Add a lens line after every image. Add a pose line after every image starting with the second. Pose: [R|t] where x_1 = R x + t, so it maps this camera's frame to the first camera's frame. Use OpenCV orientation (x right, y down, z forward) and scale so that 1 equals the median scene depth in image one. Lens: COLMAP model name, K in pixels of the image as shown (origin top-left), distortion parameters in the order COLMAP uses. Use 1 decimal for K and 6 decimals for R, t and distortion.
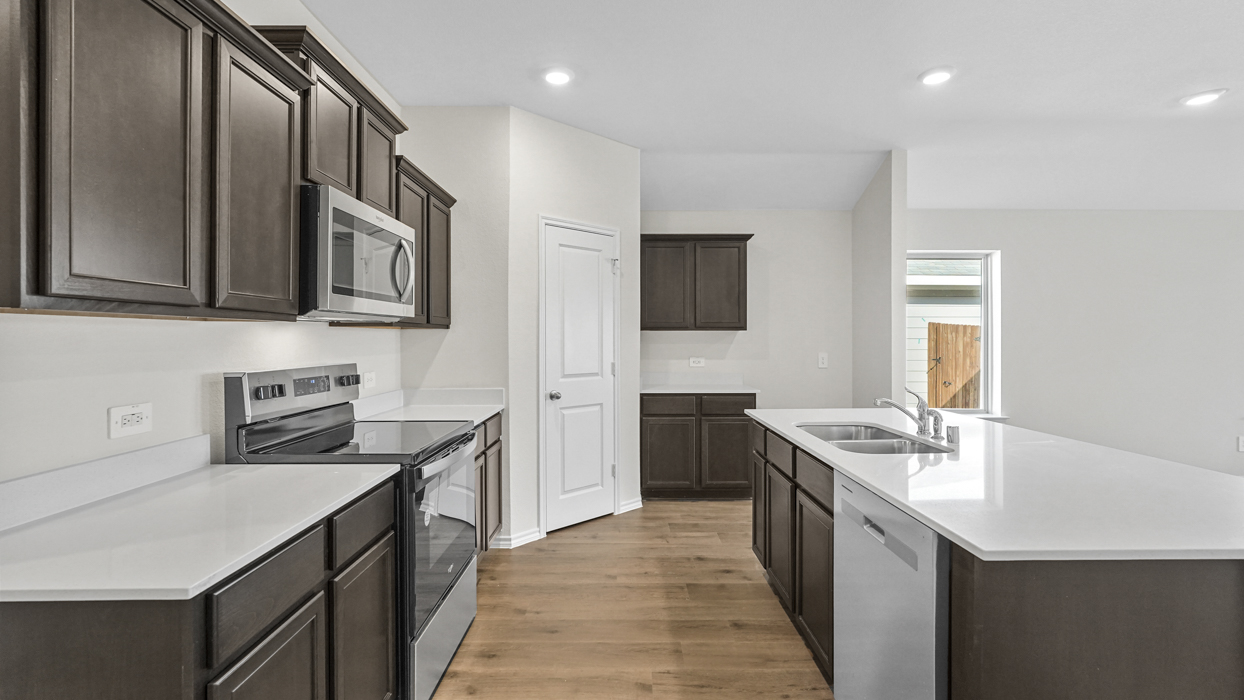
lens RADIAL K [[552.1, 0, 622.2], [0, 552.1, 340.9], [0, 0, 1]] dist [-0.015363, 0.008401]
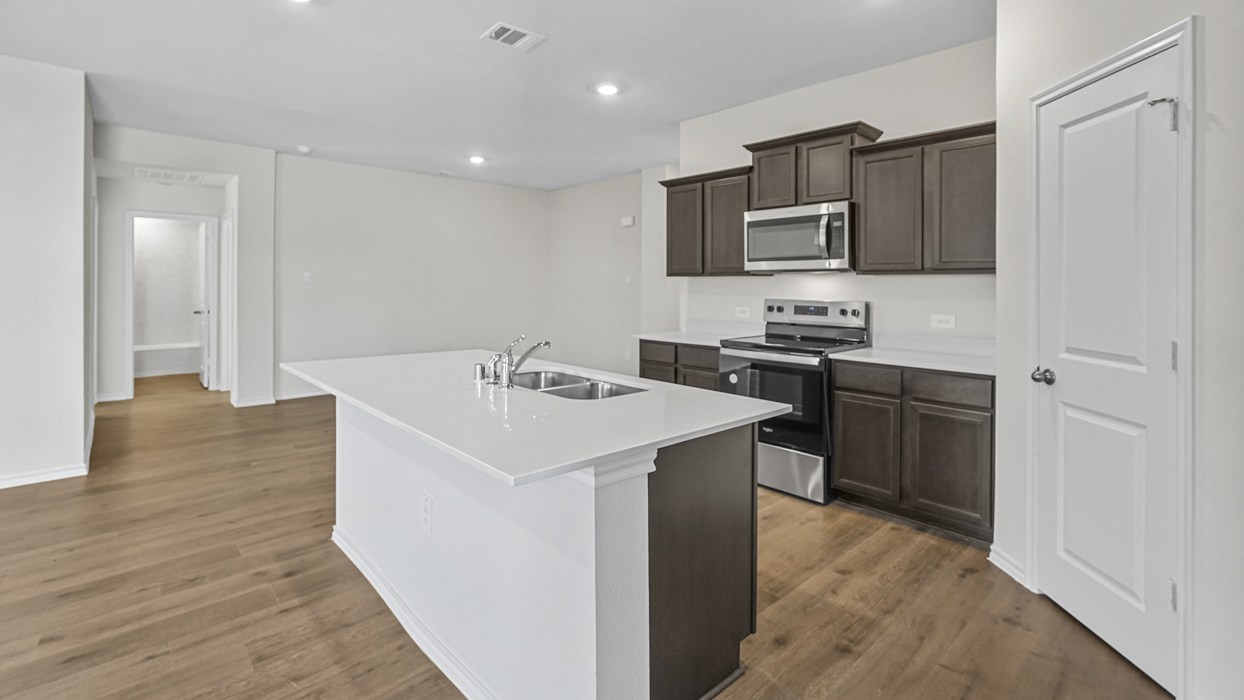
lens RADIAL K [[552.1, 0, 625.7], [0, 552.1, 298.9], [0, 0, 1]] dist [-0.015363, 0.008401]
pose [[-0.728559, 0.014515, -0.684829, 0.681005], [-0.008467, 0.999508, 0.030193, -0.002721], [0.684930, 0.027796, -0.728078, 1.196435]]
